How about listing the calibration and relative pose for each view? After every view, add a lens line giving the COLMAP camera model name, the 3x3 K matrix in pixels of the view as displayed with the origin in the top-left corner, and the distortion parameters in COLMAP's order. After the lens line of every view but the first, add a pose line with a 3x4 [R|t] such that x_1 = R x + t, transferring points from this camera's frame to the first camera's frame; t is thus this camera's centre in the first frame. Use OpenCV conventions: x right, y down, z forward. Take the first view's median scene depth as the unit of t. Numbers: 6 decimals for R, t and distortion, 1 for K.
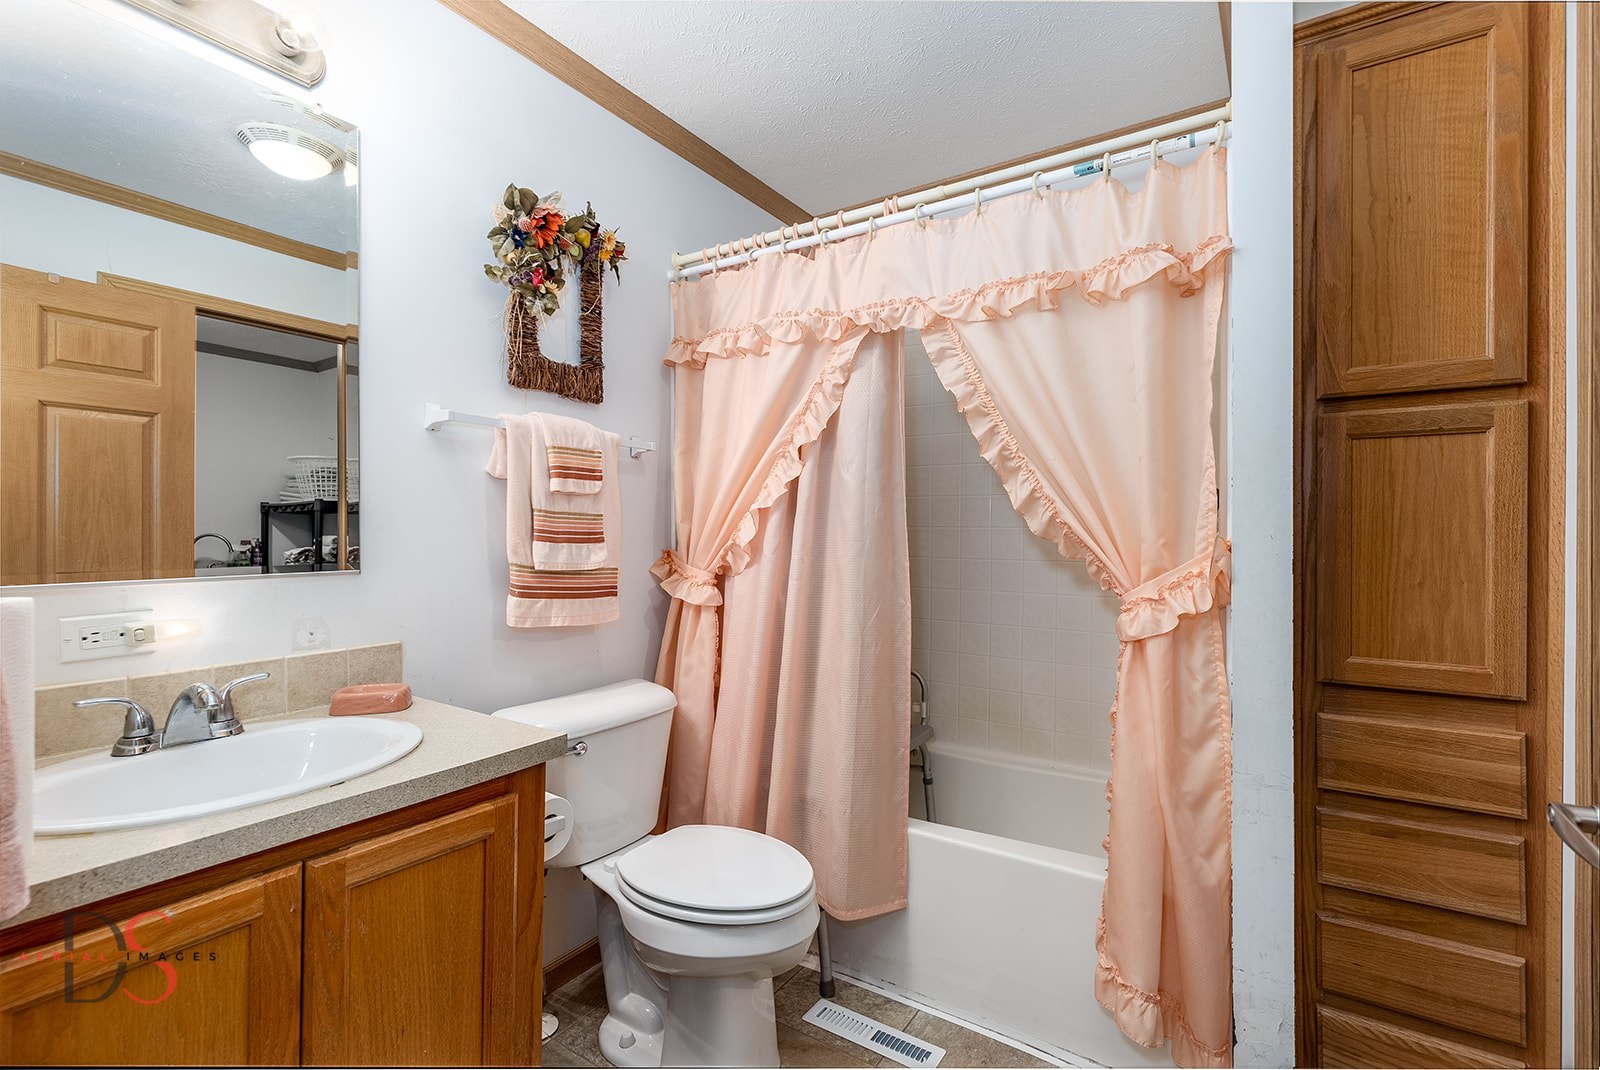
lens RADIAL K [[710.1, 0, 806.3], [0, 710.1, 542.3], [0, 0, 1]] dist [0.010119, -0.001178]
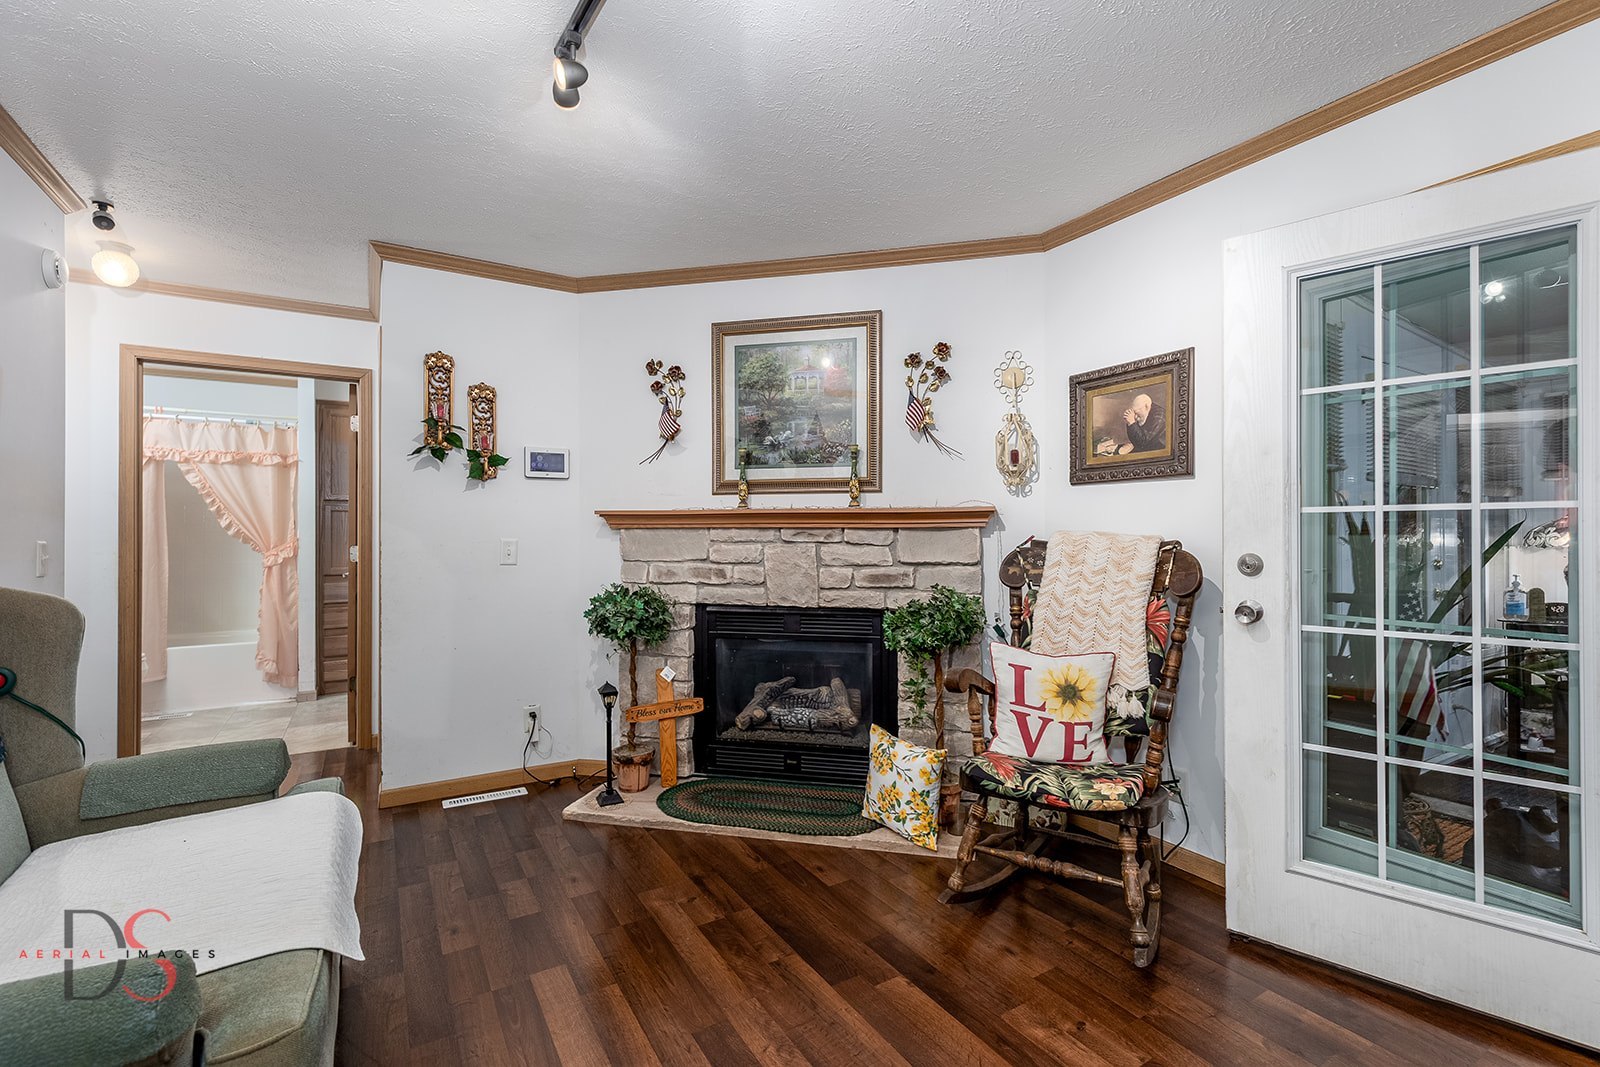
lens RADIAL K [[710.1, 0, 812.7], [0, 710.1, 530.4], [0, 0, 1]] dist [0.010119, -0.001178]
pose [[0.435554, 0.001644, 0.900161, -1.391549], [0.001067, 0.999997, -0.002342, -0.028460], [-0.900162, 0.001980, 0.435550, -2.661307]]
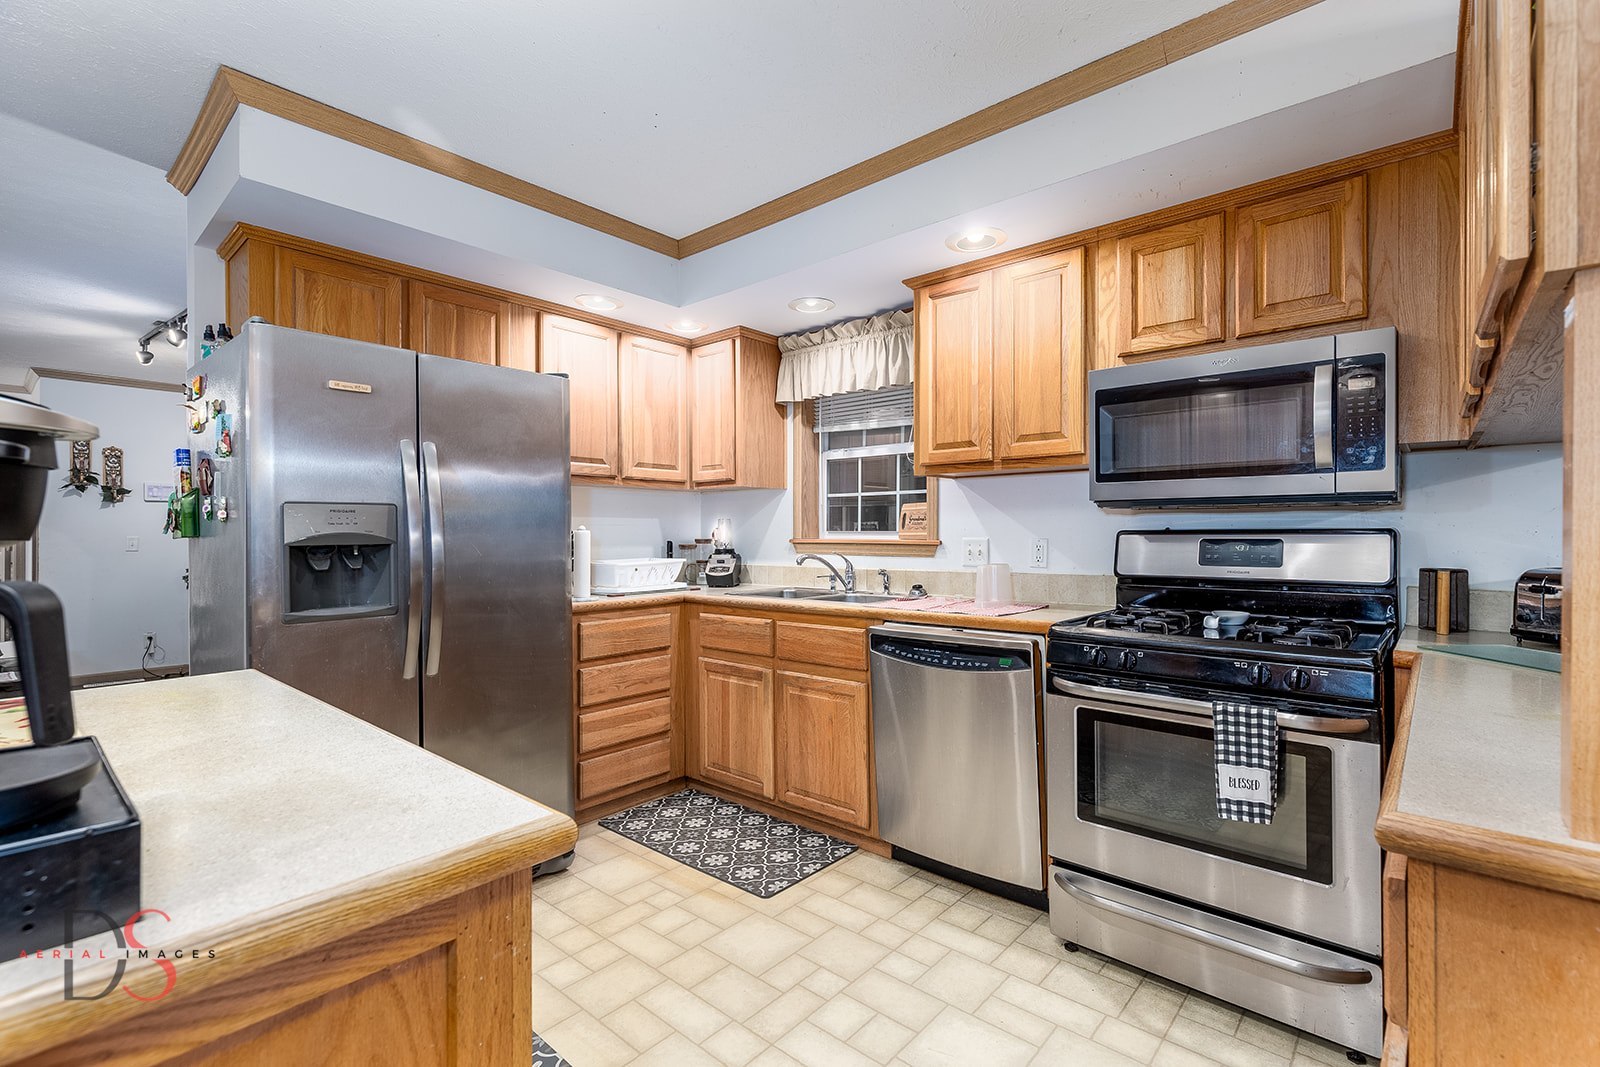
lens RADIAL K [[710.1, 0, 809.3], [0, 710.1, 531.5], [0, 0, 1]] dist [0.010119, -0.001178]
pose [[0.139335, 0.000977, 0.990245, -3.018924], [-0.001814, 0.999998, -0.000731, -0.035564], [-0.990244, -0.001695, 0.139336, -4.855555]]
